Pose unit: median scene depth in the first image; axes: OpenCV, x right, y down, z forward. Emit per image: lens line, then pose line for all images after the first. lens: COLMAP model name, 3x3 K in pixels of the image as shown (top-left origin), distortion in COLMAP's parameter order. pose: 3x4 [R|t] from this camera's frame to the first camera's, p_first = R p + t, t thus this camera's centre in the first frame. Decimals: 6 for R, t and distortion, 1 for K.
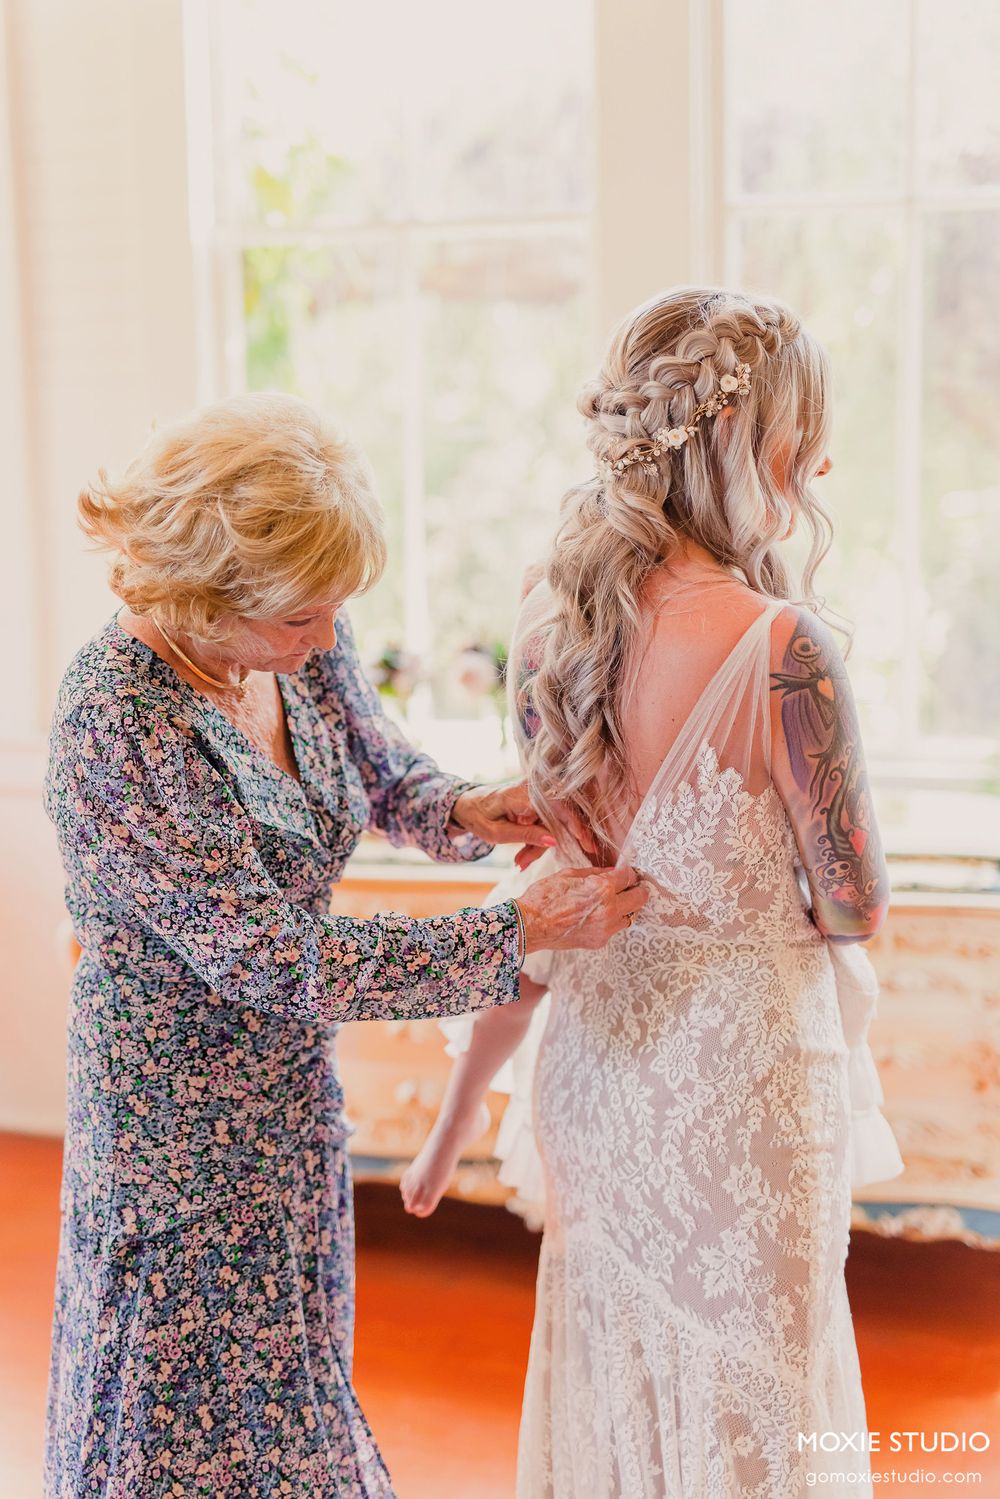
lens RADIAL K [[2060.8, 0, 500.9], [0, 2060.8, 751.5], [0, 0, 1]] dist [-0.010204, 0.000000]
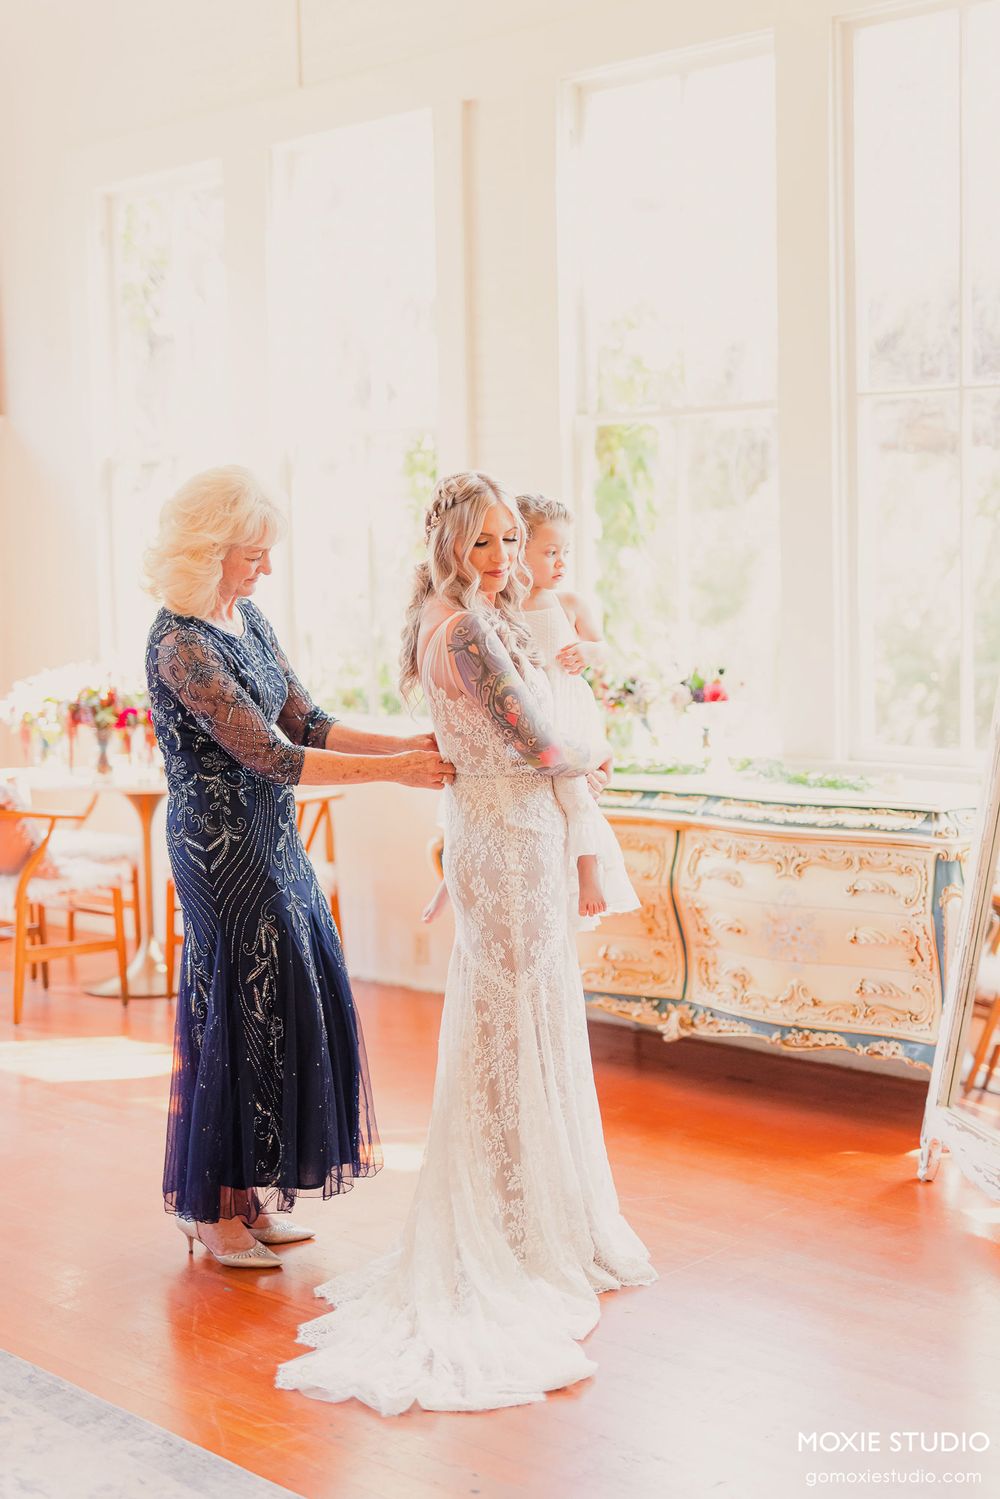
lens RADIAL K [[2060.8, 0, 499.4], [0, 2060.8, 748.4], [0, 0, 1]] dist [-0.010204, 0.000000]
pose [[0.905098, 0.041092, -0.423212, 1.024878], [-0.065787, 0.996867, -0.043902, 0.157431], [0.420082, 0.067577, 0.904967, -0.930479]]
